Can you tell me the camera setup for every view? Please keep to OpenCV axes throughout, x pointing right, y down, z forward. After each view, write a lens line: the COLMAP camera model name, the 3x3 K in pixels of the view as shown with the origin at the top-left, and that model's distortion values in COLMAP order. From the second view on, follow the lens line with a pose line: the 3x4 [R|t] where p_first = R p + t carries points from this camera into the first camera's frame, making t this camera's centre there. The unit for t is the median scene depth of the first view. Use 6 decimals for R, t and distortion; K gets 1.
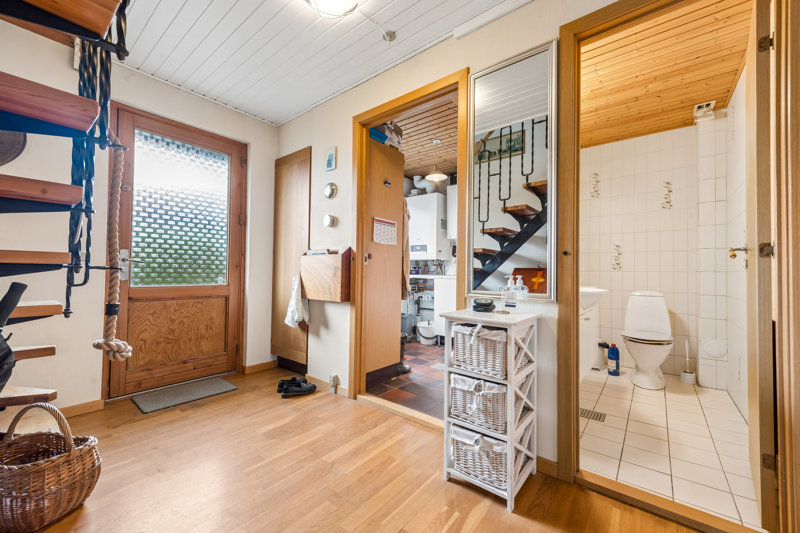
lens RADIAL K [[314.3, 0, 404.9], [0, 314.3, 266.7], [0, 0, 1]] dist [0.004075, -0.000068]
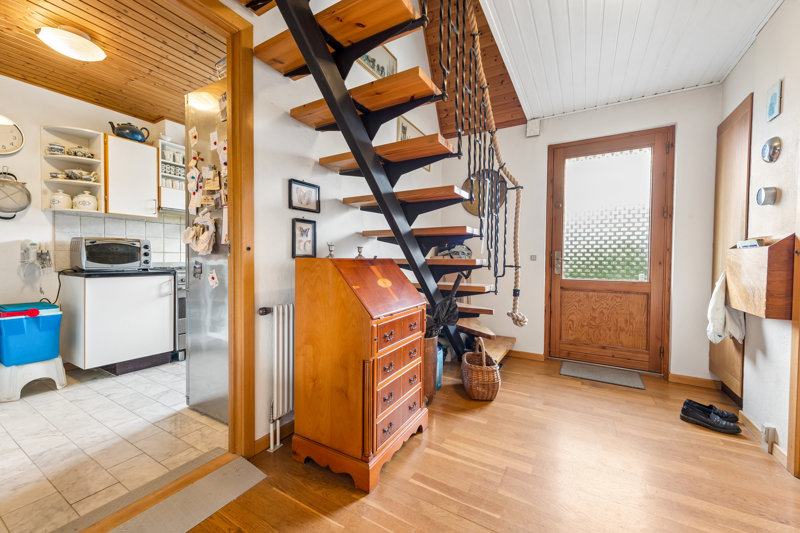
lens RADIAL K [[314.3, 0, 404.9], [0, 314.3, 266.7], [0, 0, 1]] dist [0.004075, -0.000068]
pose [[0.145509, 0.015146, -0.989241, 0.324971], [0.012592, 0.999773, 0.017160, -0.017818], [0.989277, -0.014953, 0.145285, 0.135142]]
